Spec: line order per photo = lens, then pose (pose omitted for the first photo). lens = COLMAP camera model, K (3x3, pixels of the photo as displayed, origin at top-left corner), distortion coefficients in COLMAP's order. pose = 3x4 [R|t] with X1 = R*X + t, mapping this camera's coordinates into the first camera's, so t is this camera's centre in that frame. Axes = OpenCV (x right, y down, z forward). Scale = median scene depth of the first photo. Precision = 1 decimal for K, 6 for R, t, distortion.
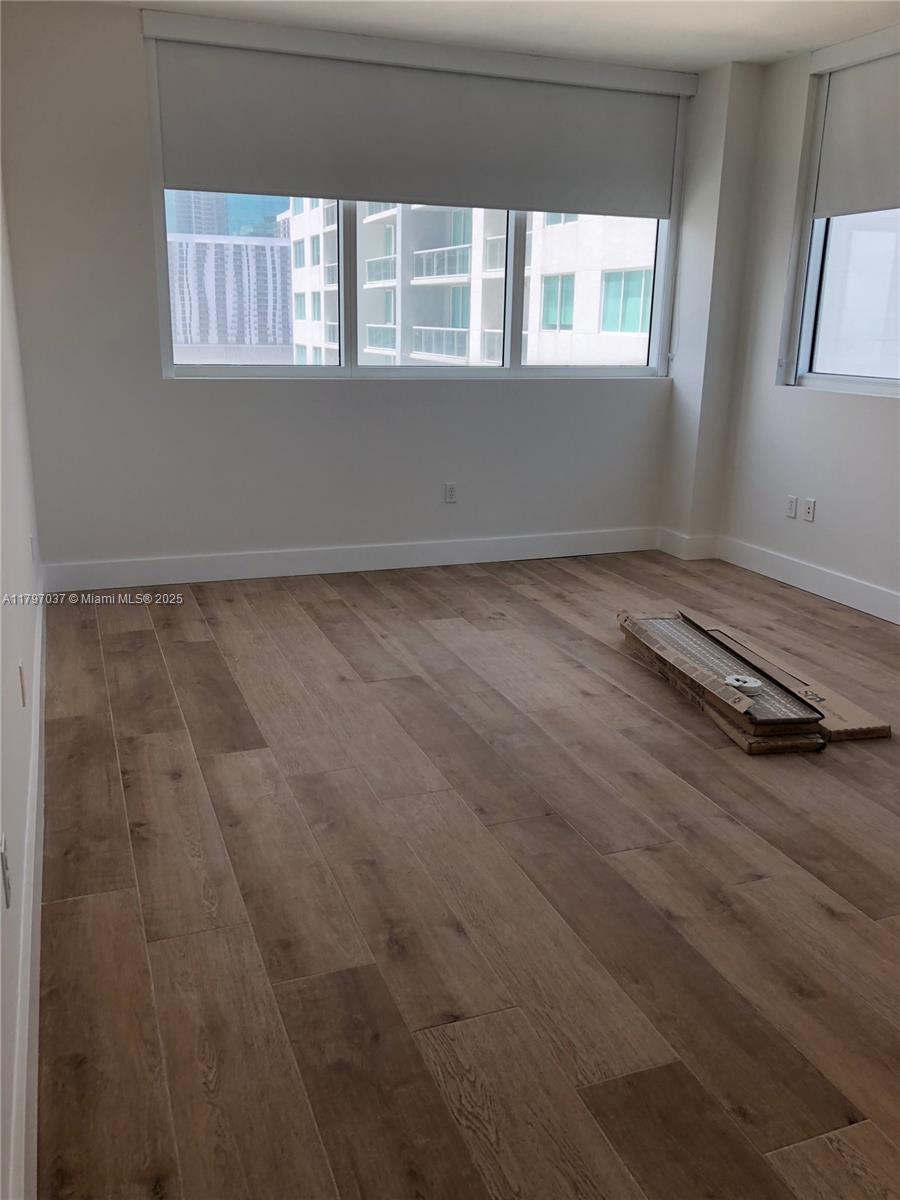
lens RADIAL K [[985.6, 0, 444.0], [0, 985.6, 603.5], [0, 0, 1]] dist [0.025755, -0.035927]
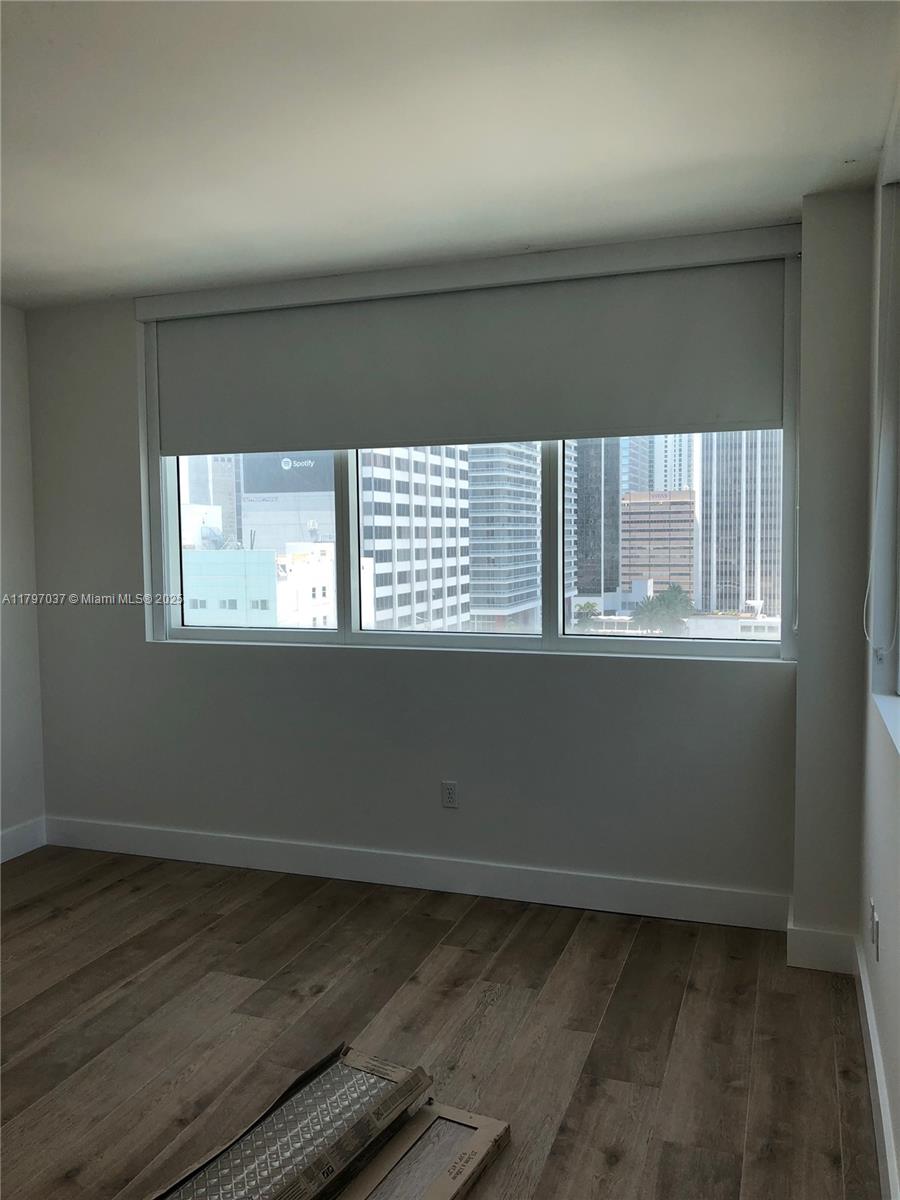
lens RADIAL K [[985.6, 0, 452.1], [0, 985.6, 589.8], [0, 0, 1]] dist [0.025755, -0.035927]
pose [[0.762169, 0.009693, -0.647305, 0.561103], [-0.154113, 0.973859, -0.166878, -0.157607], [0.628767, 0.226948, 0.743739, 0.448105]]
